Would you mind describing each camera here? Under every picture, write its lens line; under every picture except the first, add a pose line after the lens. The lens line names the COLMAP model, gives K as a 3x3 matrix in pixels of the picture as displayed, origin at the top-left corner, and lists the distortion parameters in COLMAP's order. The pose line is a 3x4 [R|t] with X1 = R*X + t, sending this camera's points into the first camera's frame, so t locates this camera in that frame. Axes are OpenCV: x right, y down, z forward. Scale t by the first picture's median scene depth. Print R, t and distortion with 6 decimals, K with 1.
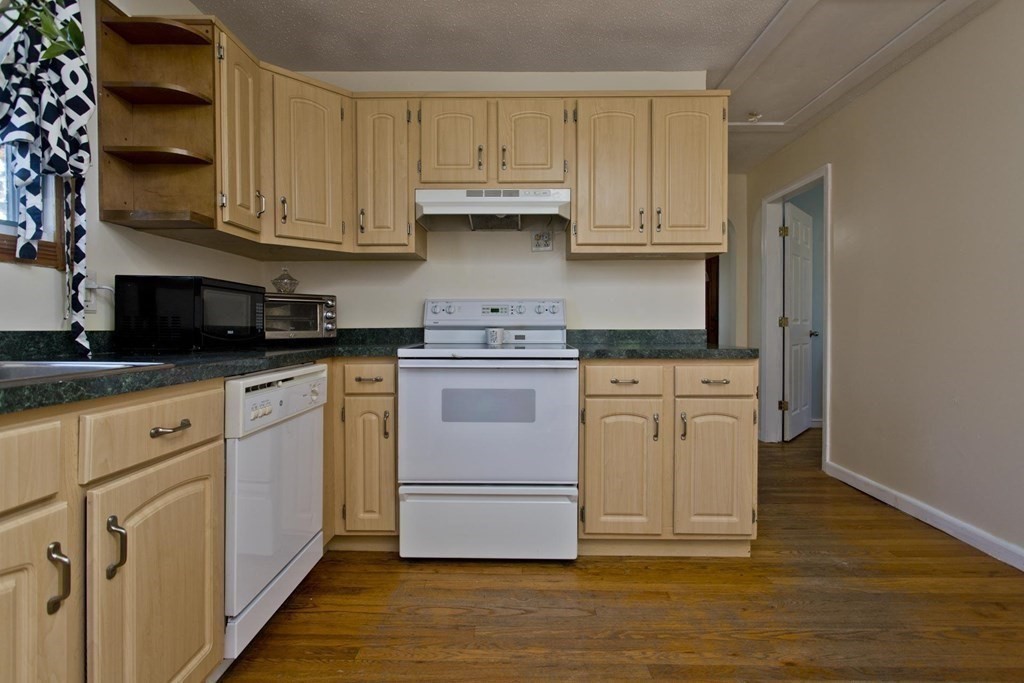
lens RADIAL K [[488.9, 0, 518.7], [0, 488.9, 323.8], [0, 0, 1]] dist [0.001461, 0.000570]
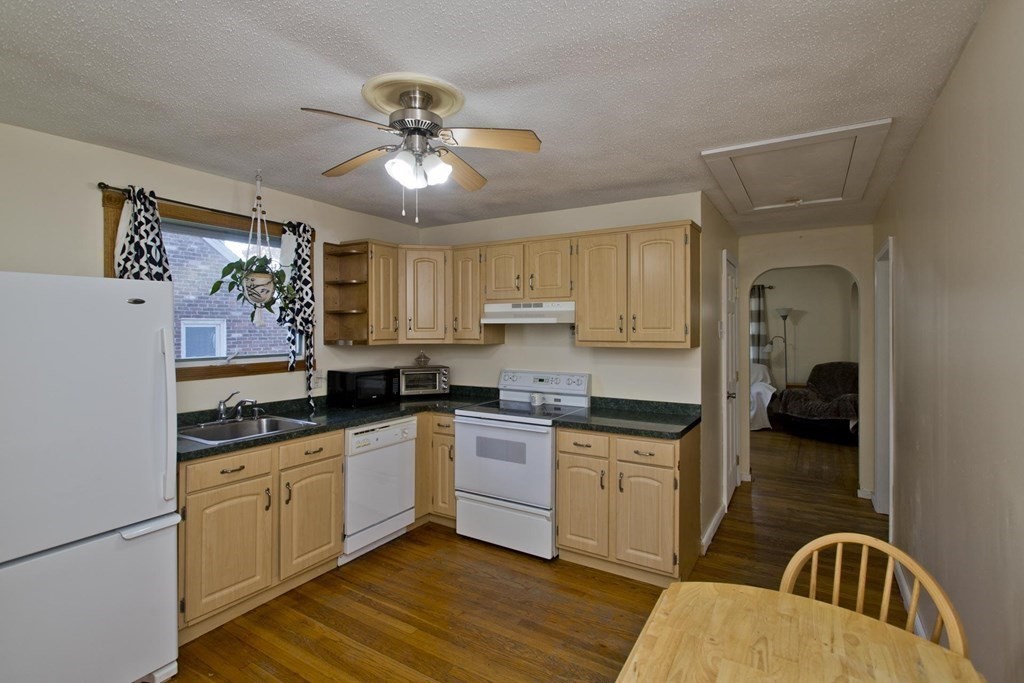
lens RADIAL K [[488.9, 0, 518.7], [0, 488.9, 323.8], [0, 0, 1]] dist [0.001461, 0.000570]
pose [[0.864025, -0.001990, -0.503445, 0.809412], [-0.004600, 0.999919, -0.011846, -0.230182], [0.503428, 0.012550, 0.863946, -0.364968]]
